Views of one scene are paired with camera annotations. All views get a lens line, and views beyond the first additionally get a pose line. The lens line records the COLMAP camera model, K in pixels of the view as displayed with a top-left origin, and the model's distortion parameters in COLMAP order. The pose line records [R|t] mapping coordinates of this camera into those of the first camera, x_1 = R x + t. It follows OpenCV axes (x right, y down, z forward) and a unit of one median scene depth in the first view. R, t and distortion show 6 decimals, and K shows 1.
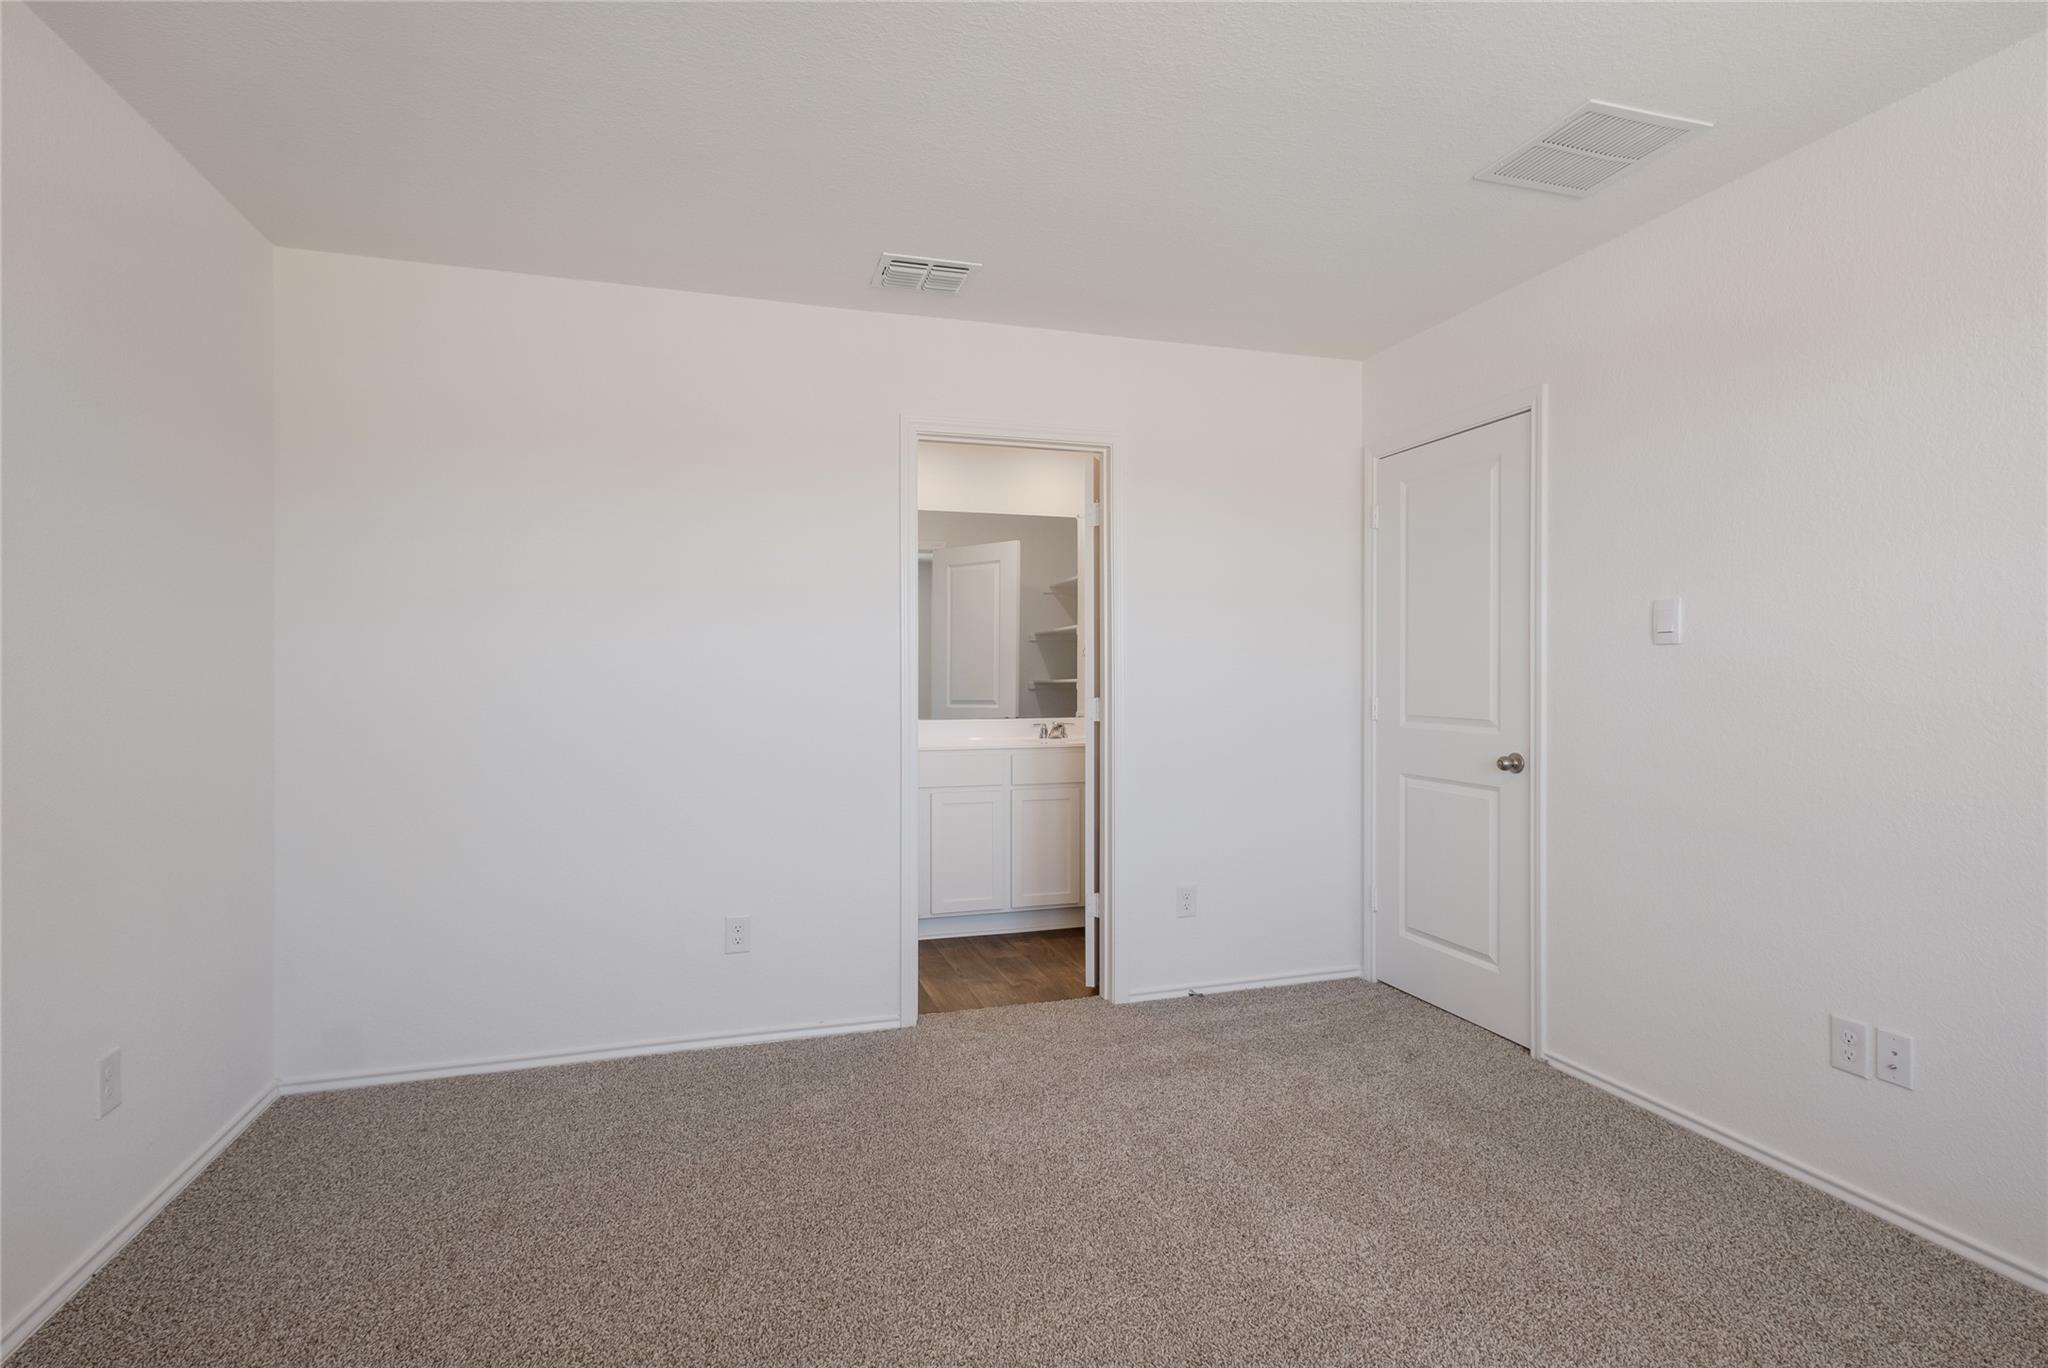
lens RADIAL K [[1014.0, 0, 1029.6], [0, 1014.0, 711.5], [0, 0, 1]] dist [-0.000423, -0.000317]
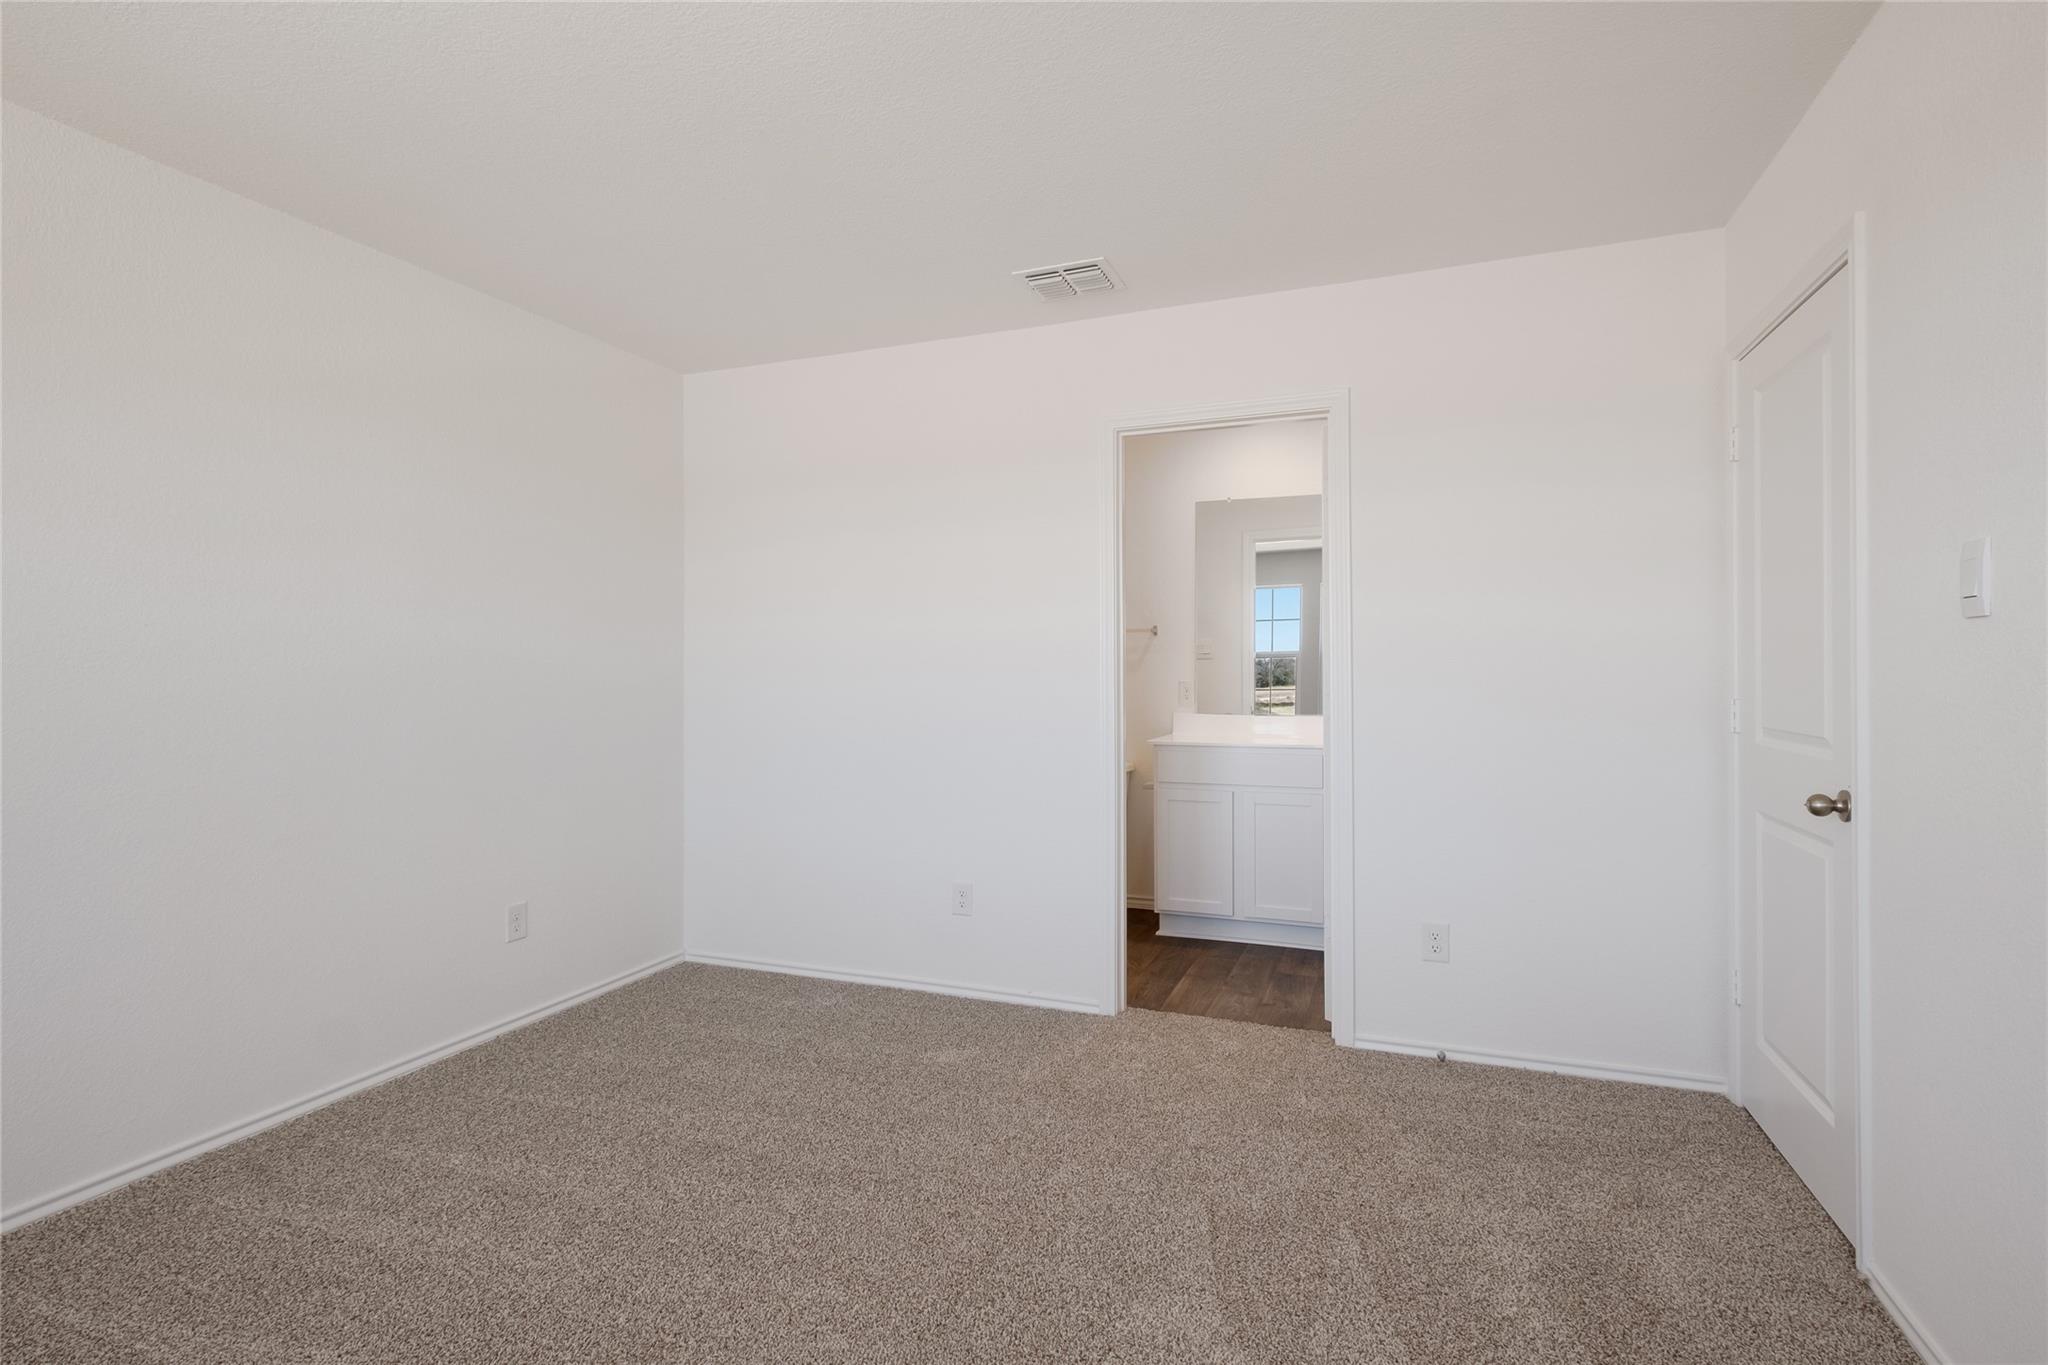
lens RADIAL K [[1014.4, 0, 1019.1], [0, 1014.4, 690.3], [0, 0, 1]] dist [-0.004590, -0.001261]
pose [[0.769406, 0.013552, -0.638616, 0.448519], [-0.020853, 0.999775, -0.003909, -0.007769], [0.638419, 0.016325, 0.769516, 0.157377]]
